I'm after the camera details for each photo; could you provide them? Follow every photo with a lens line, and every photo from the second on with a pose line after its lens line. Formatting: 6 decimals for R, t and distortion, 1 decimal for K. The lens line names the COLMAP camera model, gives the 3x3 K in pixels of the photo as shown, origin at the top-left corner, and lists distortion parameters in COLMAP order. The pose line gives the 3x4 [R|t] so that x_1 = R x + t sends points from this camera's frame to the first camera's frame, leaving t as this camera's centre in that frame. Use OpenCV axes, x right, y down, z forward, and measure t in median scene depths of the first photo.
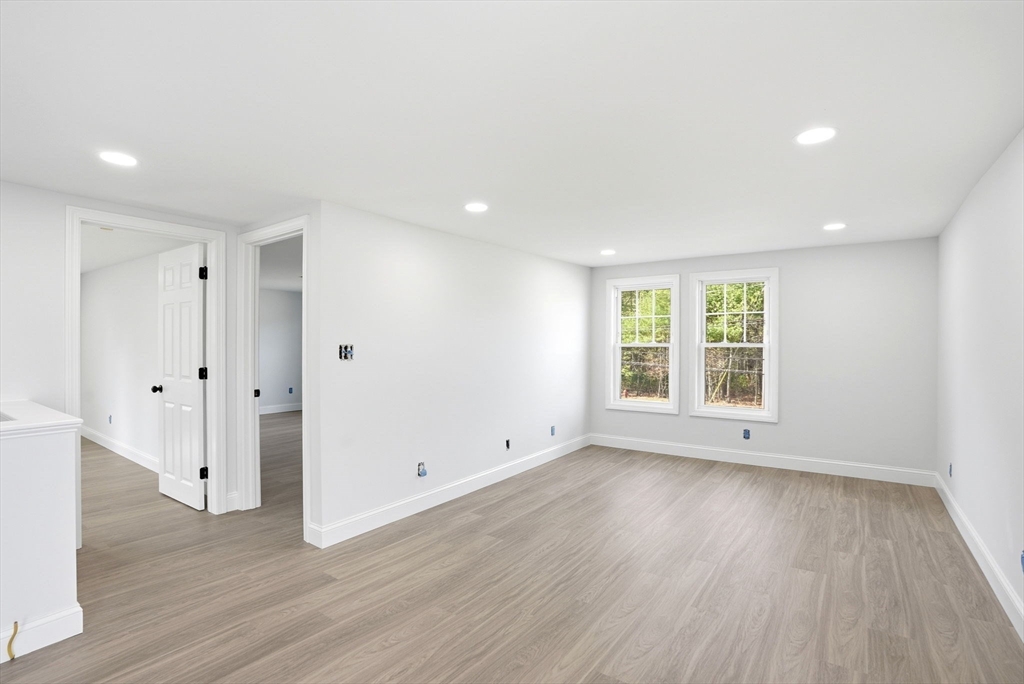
lens RADIAL K [[489.0, 0, 517.0], [0, 489.0, 340.0], [0, 0, 1]] dist [-0.072045, 0.031676]
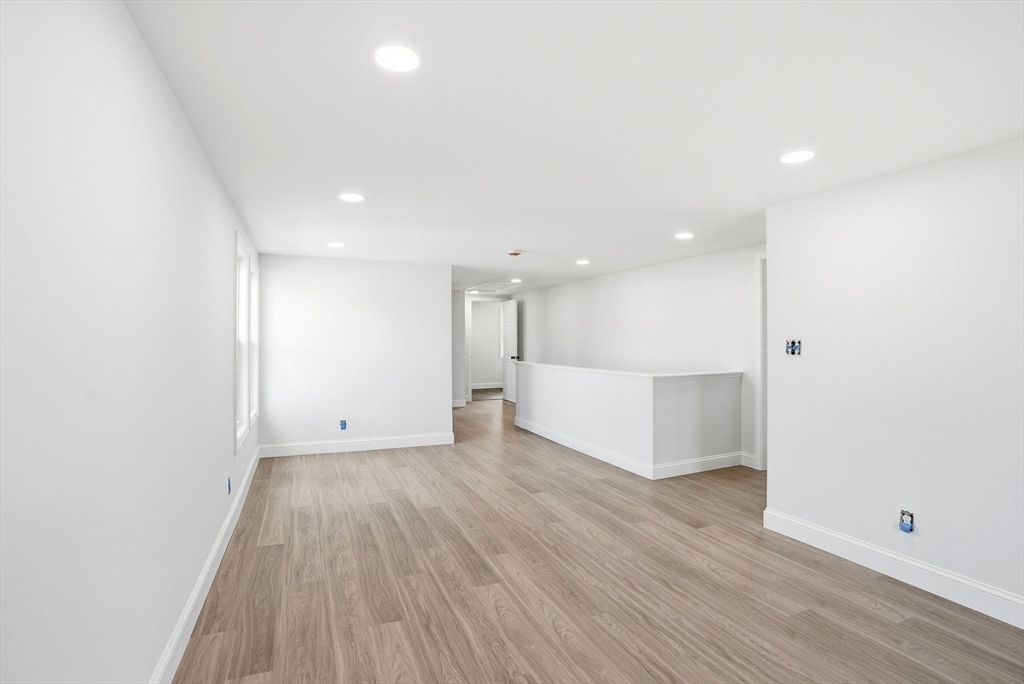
lens RADIAL K [[489.0, 0, 517.0], [0, 489.0, 340.0], [0, 0, 1]] dist [-0.072045, 0.031676]
pose [[-0.509642, 0.002283, -0.860384, 0.791589], [0.007805, 0.999968, -0.001970, 0.007487], [0.860351, -0.007719, -0.509643, 1.044170]]
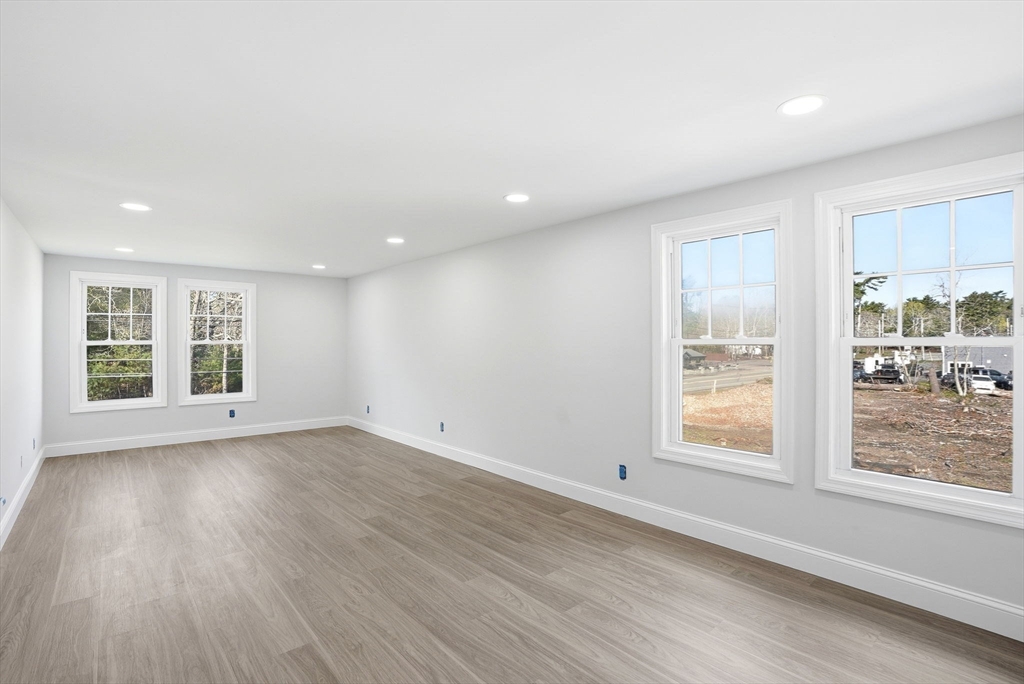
lens RADIAL K [[489.0, 0, 517.0], [0, 489.0, 340.0], [0, 0, 1]] dist [-0.072045, 0.031676]
pose [[0.225560, 0.003550, 0.974223, -0.898041], [-0.004948, 0.999985, -0.002498, 0.005227], [-0.974217, -0.004257, 0.225574, 0.004863]]
